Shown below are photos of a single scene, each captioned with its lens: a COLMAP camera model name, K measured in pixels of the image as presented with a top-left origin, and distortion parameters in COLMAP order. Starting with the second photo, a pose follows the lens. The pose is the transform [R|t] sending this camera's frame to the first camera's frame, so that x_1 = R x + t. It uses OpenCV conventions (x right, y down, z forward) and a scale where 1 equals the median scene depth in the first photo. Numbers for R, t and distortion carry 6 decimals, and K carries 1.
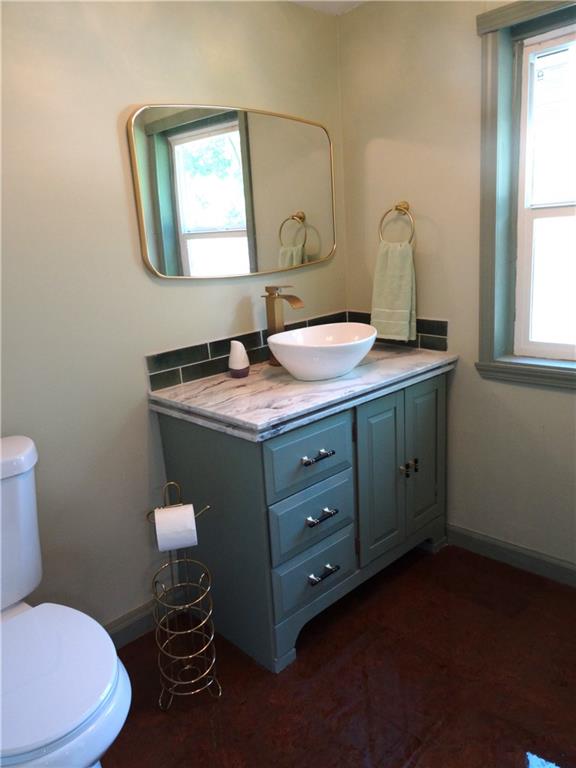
lens RADIAL K [[583.8, 0, 288.0], [0, 583.8, 384.0], [0, 0, 1]] dist [0.000434, -0.001863]
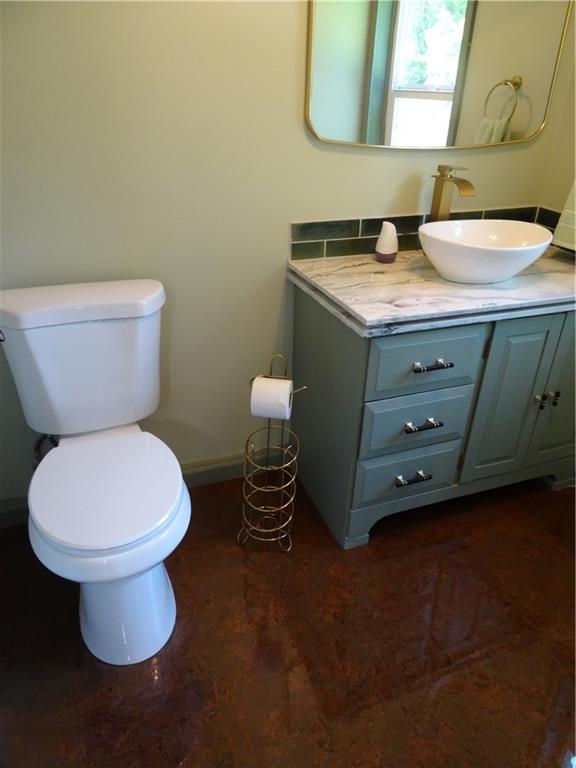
lens RADIAL K [[548.1, 0, 288.0], [0, 548.1, 384.0], [0, 0, 1]] dist [0.001321, -0.008211]
pose [[0.914662, 0.261261, -0.308443, 0.107704], [-0.178202, 0.945525, 0.272444, -0.042027], [0.362819, -0.194229, 0.911393, 0.099748]]
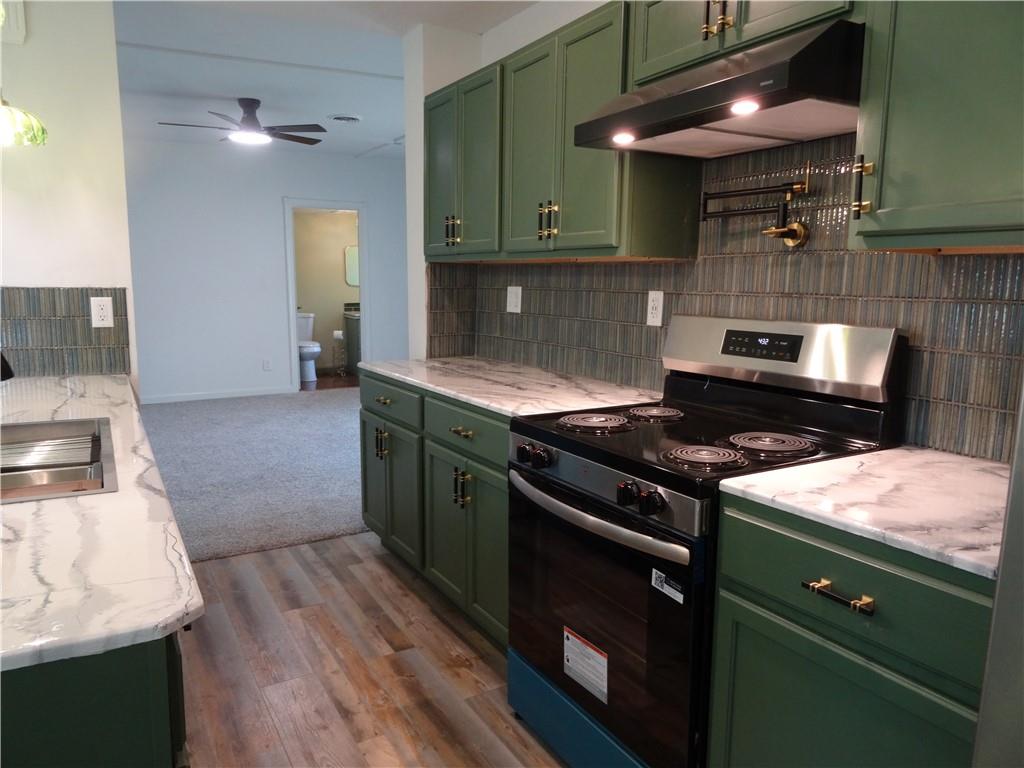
lens RADIAL K [[730.7, 0, 510.1], [0, 730.7, 387.4], [0, 0, 1]] dist [0.001321, -0.008211]
pose [[0.960949, 0.104331, -0.256304, 2.307754], [-0.125973, 0.989598, -0.069478, 0.763603], [0.246389, 0.099052, 0.964096, -3.702268]]
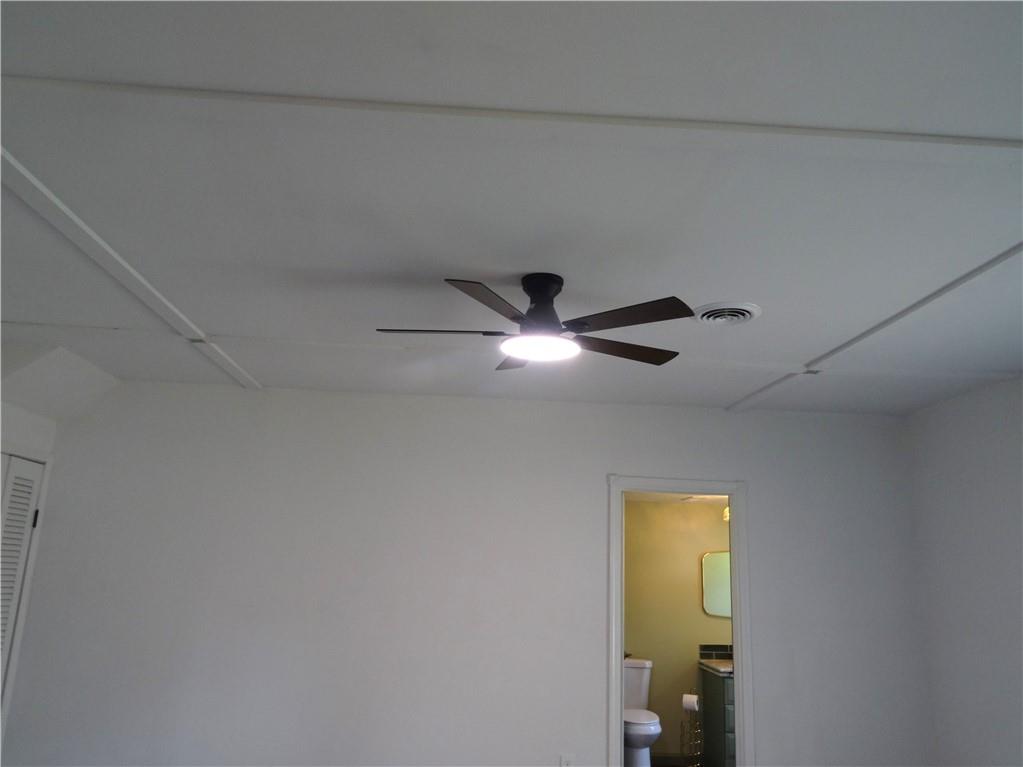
lens RADIAL K [[775.4, 0, 511.0], [0, 775.4, 380.8], [0, 0, 1]] dist [-0.003613, -0.002495]
pose [[0.756320, -0.065647, -0.650900, 1.437662], [-0.237403, 0.899588, -0.366581, 0.357681], [0.609606, 0.431778, 0.664792, -2.302395]]
